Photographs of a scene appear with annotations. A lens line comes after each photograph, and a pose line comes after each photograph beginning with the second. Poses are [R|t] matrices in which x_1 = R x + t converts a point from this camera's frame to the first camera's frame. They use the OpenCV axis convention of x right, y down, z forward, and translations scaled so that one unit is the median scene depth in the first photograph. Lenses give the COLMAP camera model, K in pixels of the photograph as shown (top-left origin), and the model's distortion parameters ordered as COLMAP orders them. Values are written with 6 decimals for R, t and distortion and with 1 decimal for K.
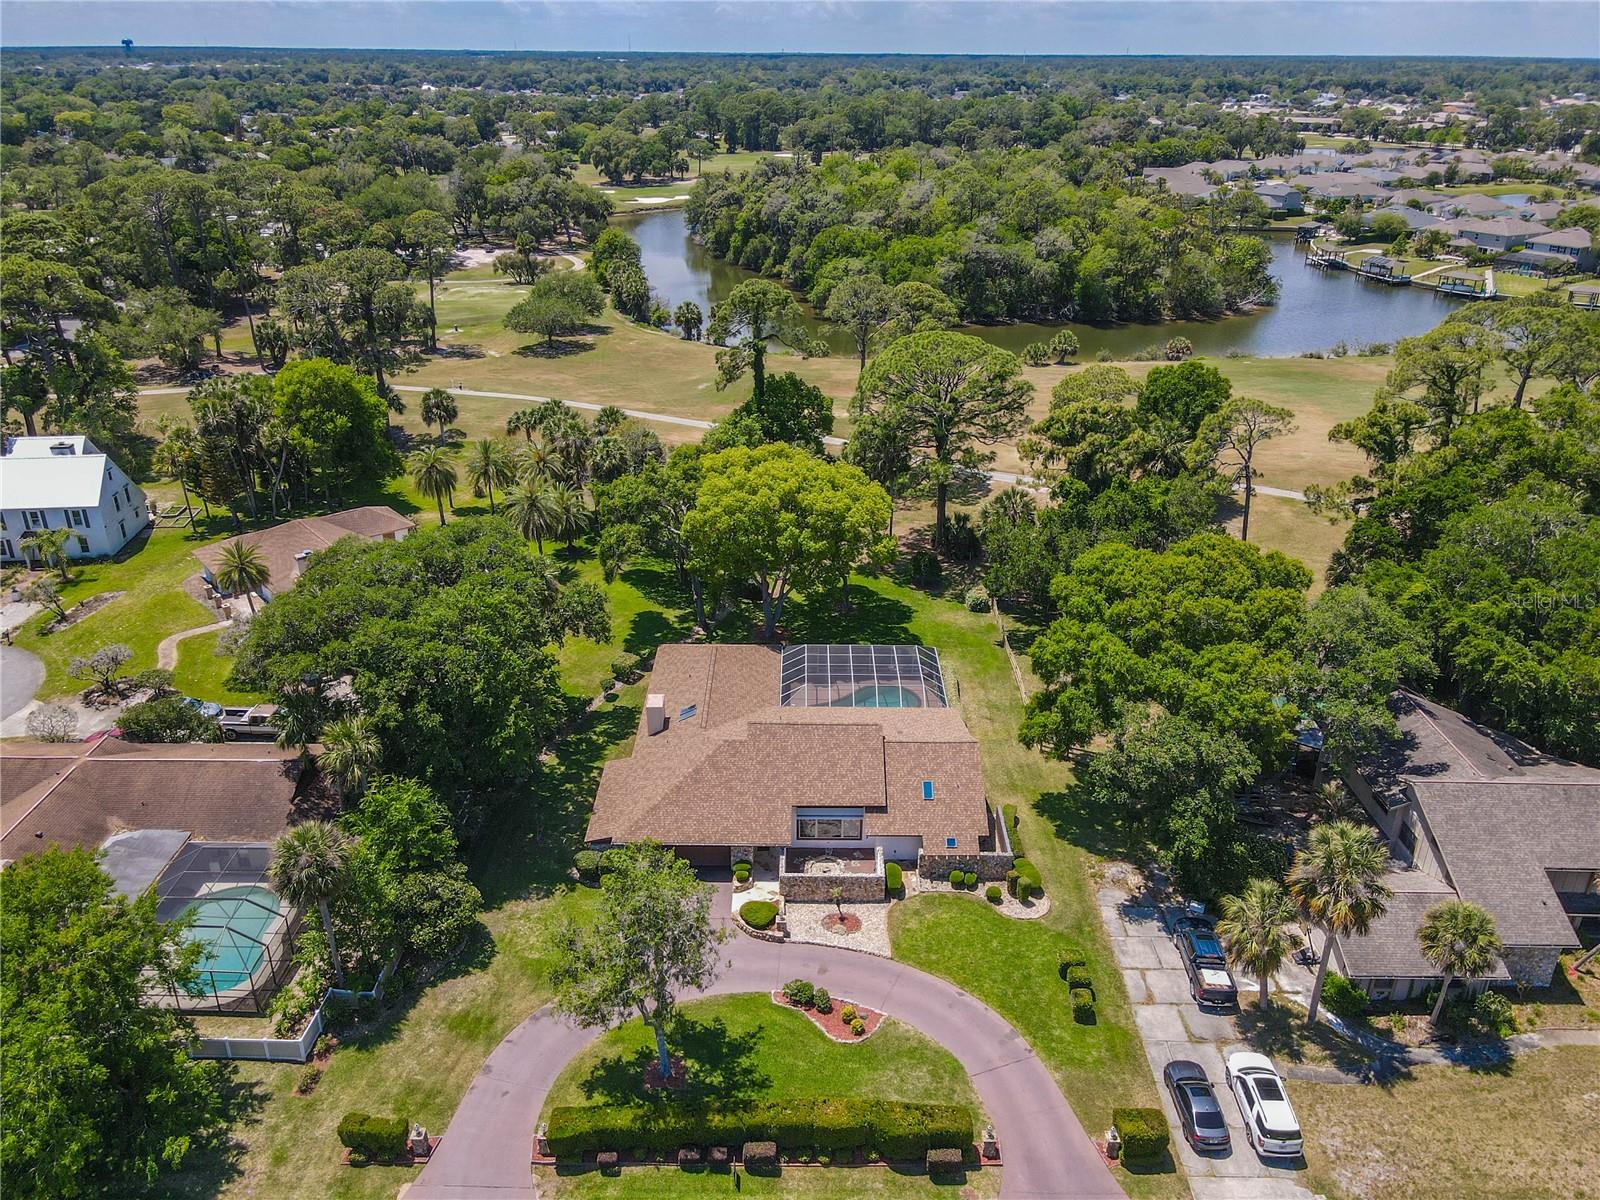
lens RADIAL K [[1184.6, 0, 801.2], [0, 1184.6, 577.8], [0, 0, 1]] dist [-0.001438, 0.030390]
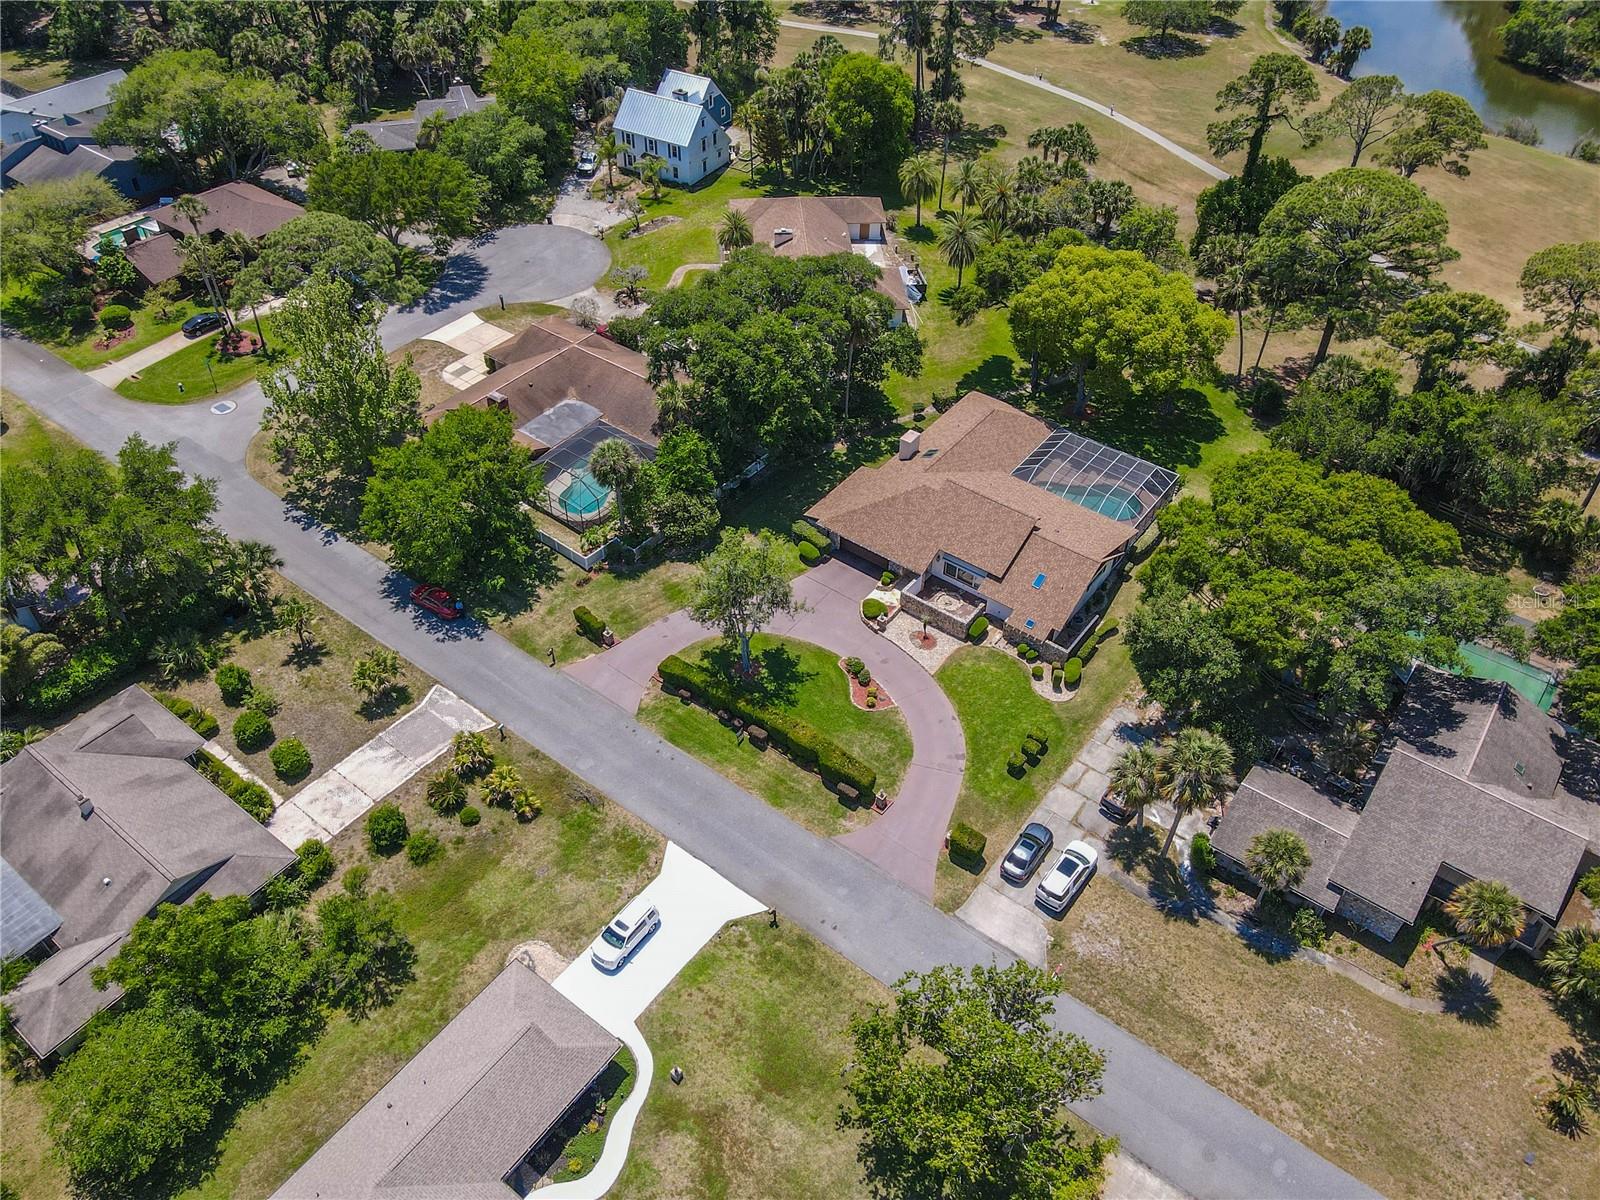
lens RADIAL K [[1184.6, 0, 801.2], [0, 1184.6, 577.8], [0, 0, 1]] dist [-0.001438, 0.030390]
pose [[0.799780, 0.406866, -0.441374, 0.486006], [-0.251807, 0.894836, 0.368594, -0.240358], [0.544926, -0.183653, 0.818124, -0.190993]]
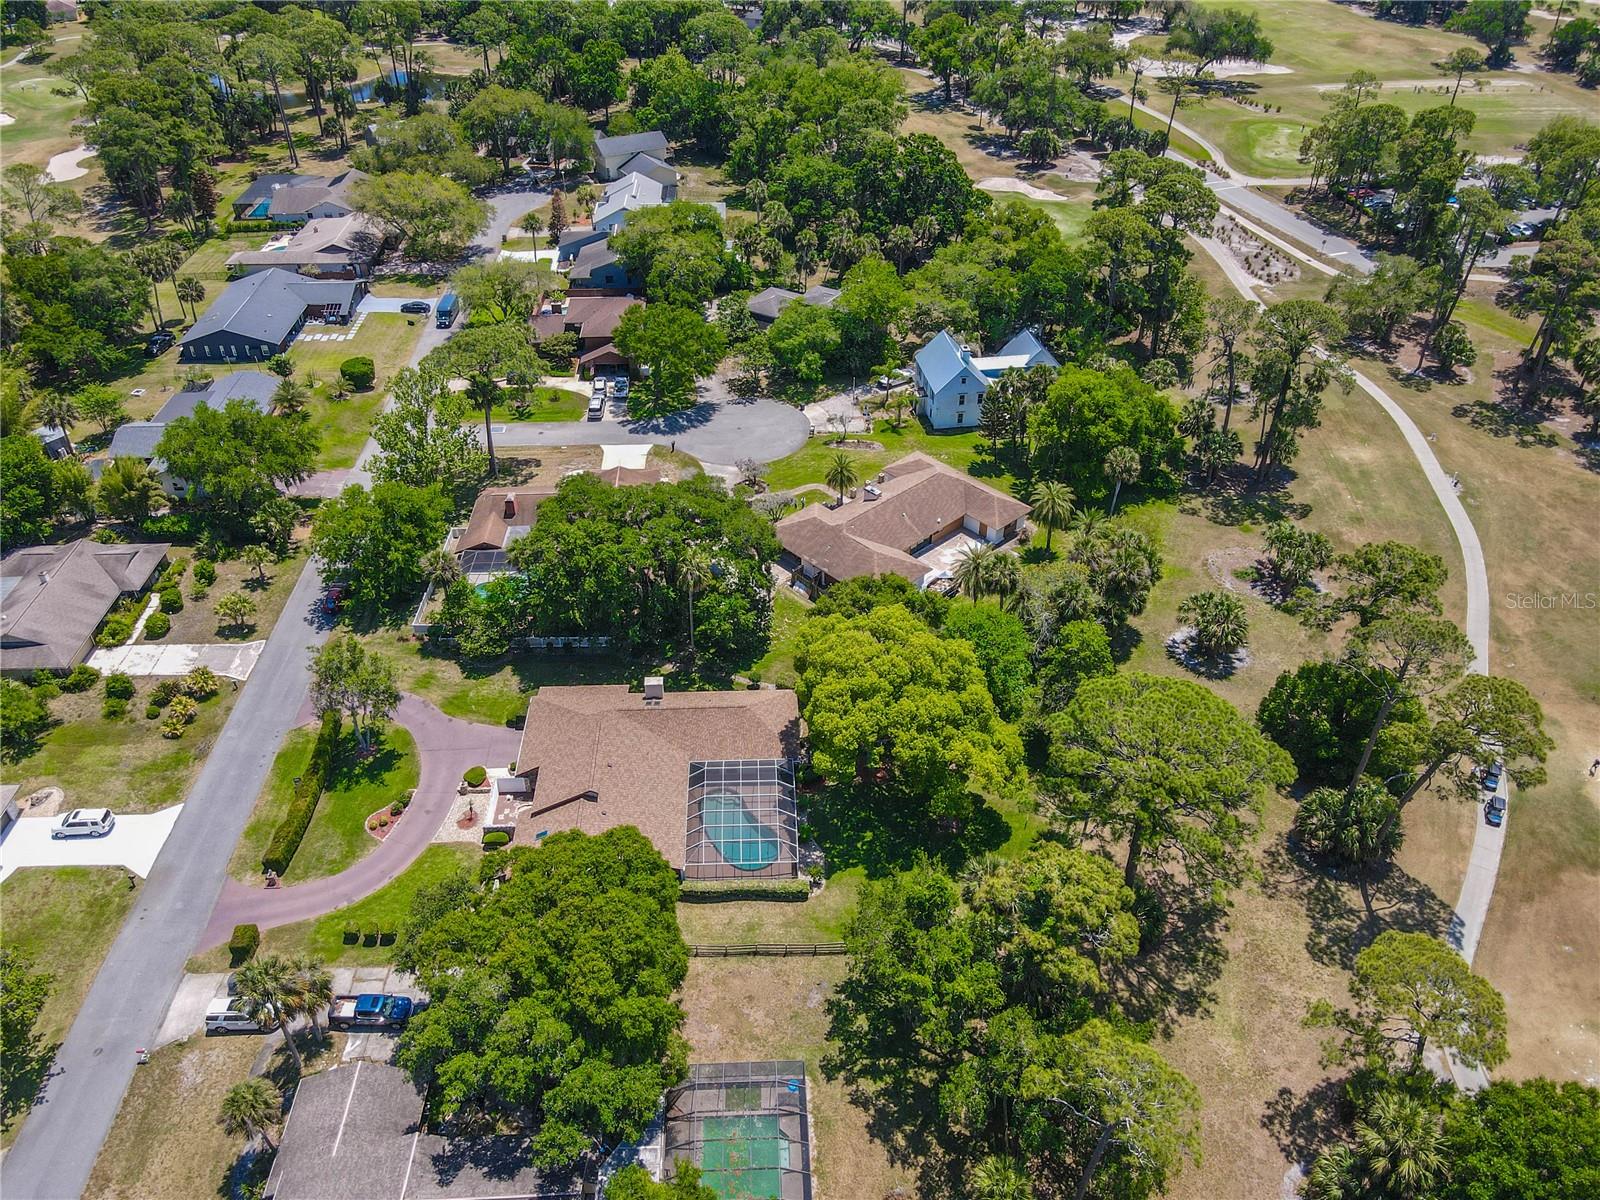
lens RADIAL K [[1185.5, 0, 798.5], [0, 1185.5, 581.4], [0, 0, 1]] dist [-0.040419, 0.126029]
pose [[0.041749, 0.585825, -0.809361, 1.093012], [-0.407646, 0.749564, 0.521516, -0.904442], [0.912185, 0.308161, 0.270103, 0.851942]]
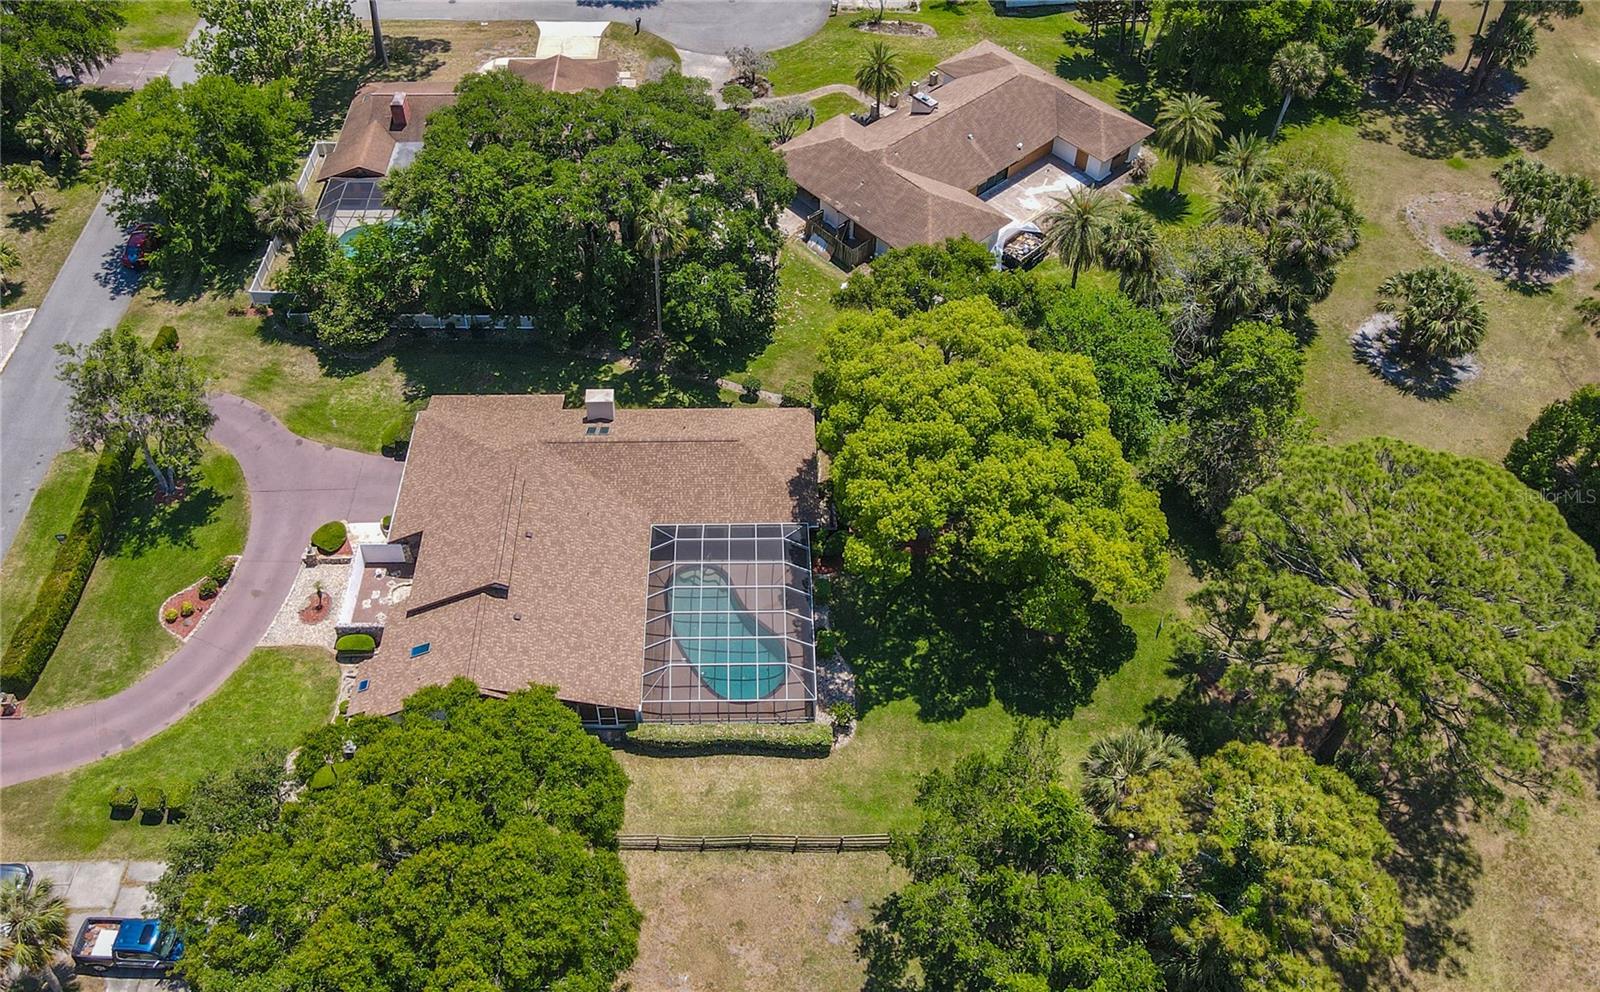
lens RADIAL K [[1320.1, 0, 788.3], [0, 1320.1, 354.6], [0, 0, 1]] dist [-0.006520, 0.042191]
pose [[0.027249, 0.694514, -0.718963, 0.696898], [-0.420183, 0.660564, 0.622175, -0.720868], [0.907030, 0.285143, 0.309822, 0.923368]]
